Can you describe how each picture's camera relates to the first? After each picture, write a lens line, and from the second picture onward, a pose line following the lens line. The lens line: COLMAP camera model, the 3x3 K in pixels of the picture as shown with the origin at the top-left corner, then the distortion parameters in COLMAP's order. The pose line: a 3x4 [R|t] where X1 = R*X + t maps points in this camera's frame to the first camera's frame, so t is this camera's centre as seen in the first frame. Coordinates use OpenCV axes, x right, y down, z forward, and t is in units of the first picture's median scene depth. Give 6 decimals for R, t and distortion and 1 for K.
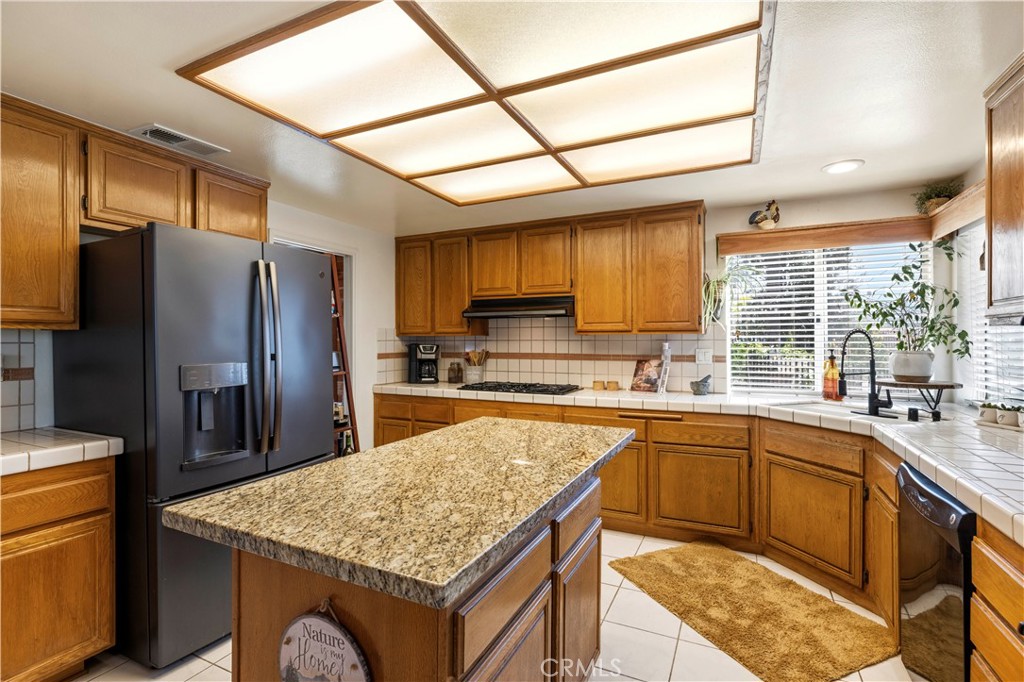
lens RADIAL K [[488.1, 0, 508.9], [0, 488.1, 341.4], [0, 0, 1]] dist [0.003979, 0.000378]
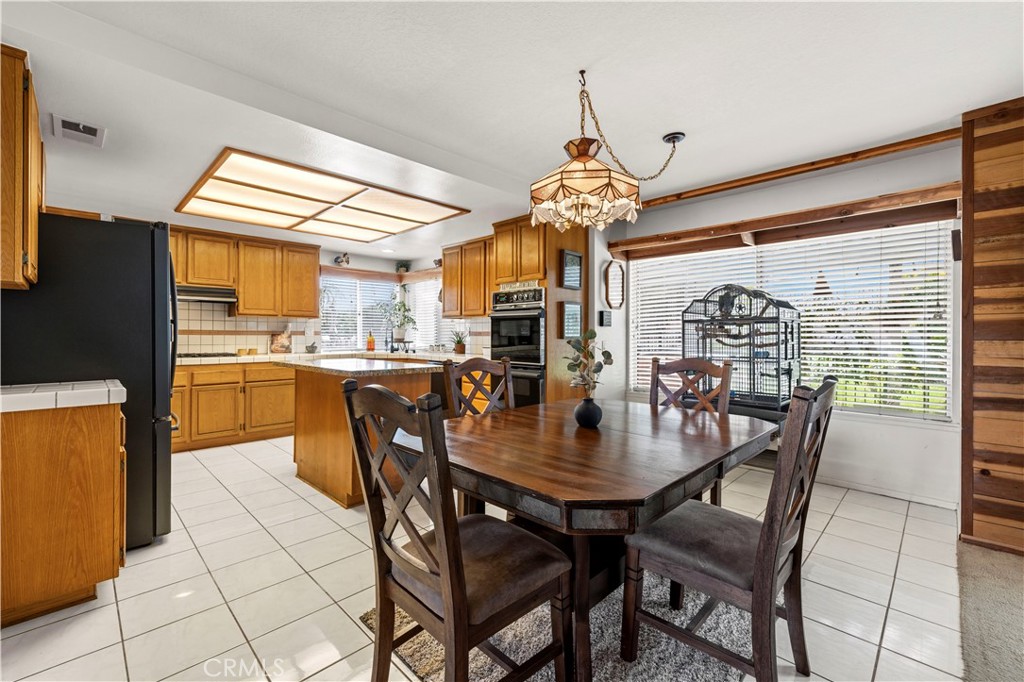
lens RADIAL K [[429.3, 0, 512.1], [0, 429.3, 335.8], [0, 0, 1]] dist [0.000767, 0.000143]
pose [[0.315213, 0.000043, 0.949021, -0.886808], [-0.004025, 0.999991, 0.001291, 0.042243], [-0.949013, -0.004227, 0.315210, -0.187742]]
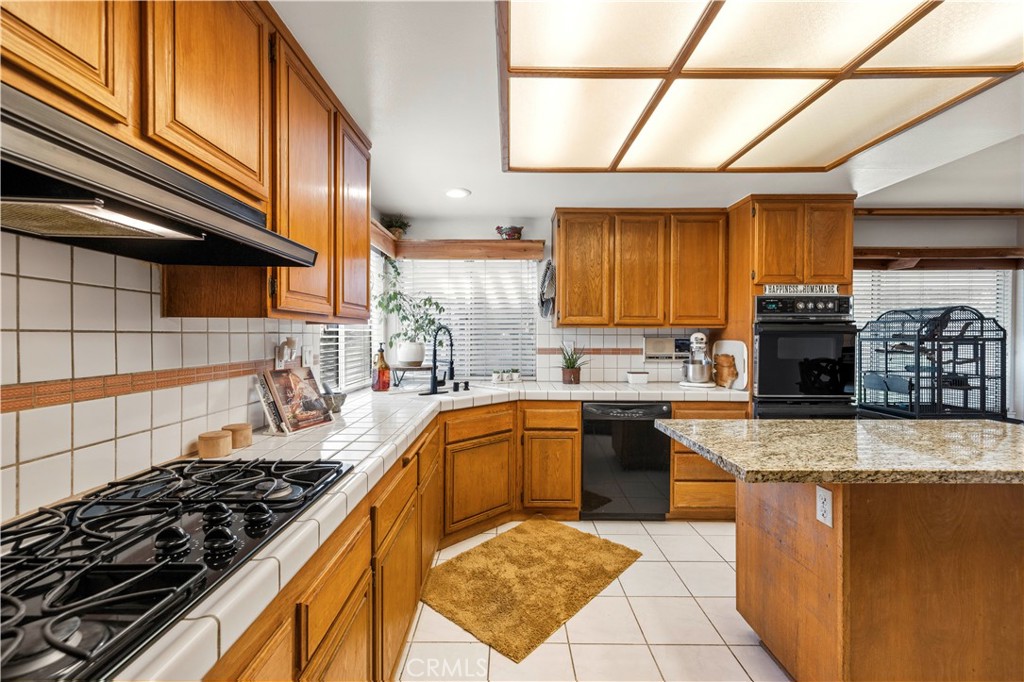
lens RADIAL K [[429.3, 0, 511.8], [0, 429.3, 335.8], [0, 0, 1]] dist [0.000767, 0.000143]
pose [[-0.429513, -0.005399, 0.903045, -0.280988], [-0.005680, 0.999978, 0.003277, -0.002802], [-0.903043, -0.003722, -0.429534, 1.062529]]
